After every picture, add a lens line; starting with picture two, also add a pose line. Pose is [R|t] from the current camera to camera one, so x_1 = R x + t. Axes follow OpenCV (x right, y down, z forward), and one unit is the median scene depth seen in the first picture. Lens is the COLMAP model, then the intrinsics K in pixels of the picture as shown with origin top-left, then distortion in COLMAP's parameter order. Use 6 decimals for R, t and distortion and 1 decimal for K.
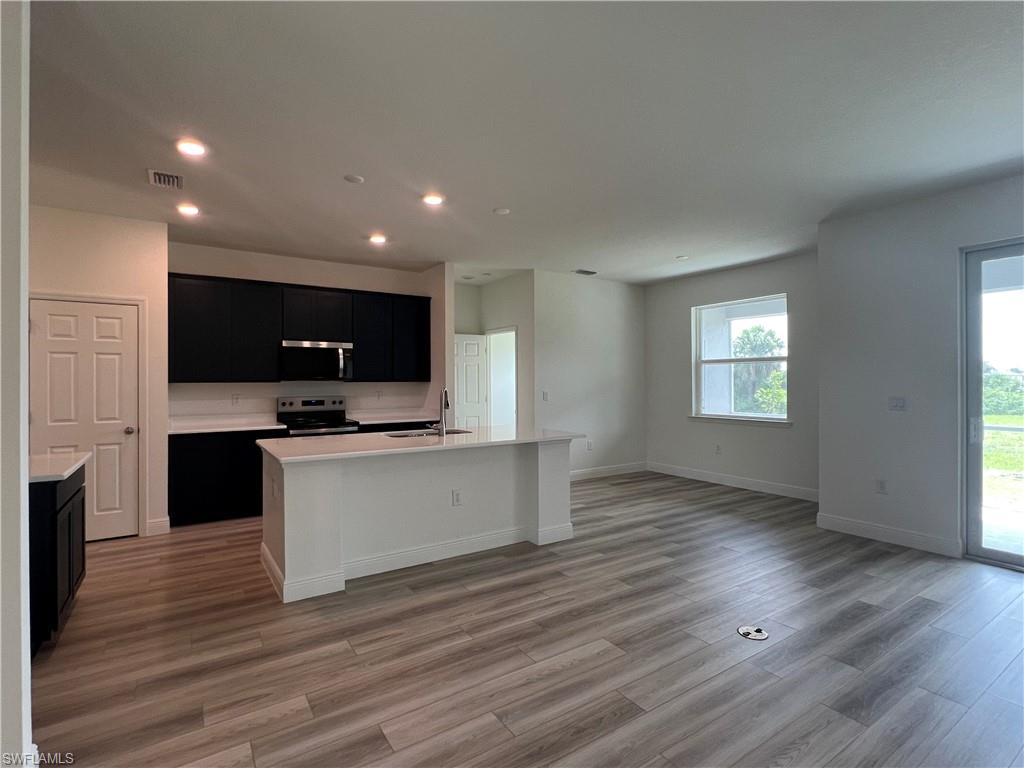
lens RADIAL K [[502.8, 0, 512.0], [0, 502.8, 384.0], [0, 0, 1]] dist [-0.005555, -0.000064]
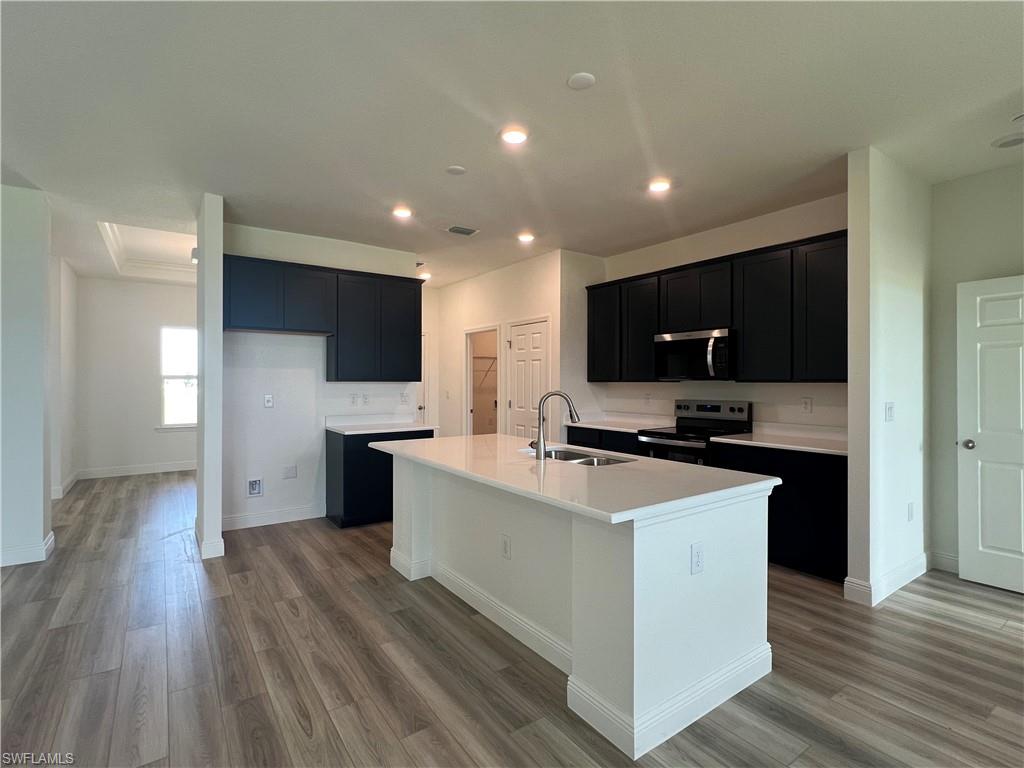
lens RADIAL K [[502.8, 0, 512.0], [0, 502.8, 384.0], [0, 0, 1]] dist [-0.005555, -0.000064]
pose [[0.018886, 0.008306, -0.999787, 0.634691], [-0.007288, 0.999940, 0.008170, -0.008320], [0.999795, 0.007133, 0.018945, 1.063088]]
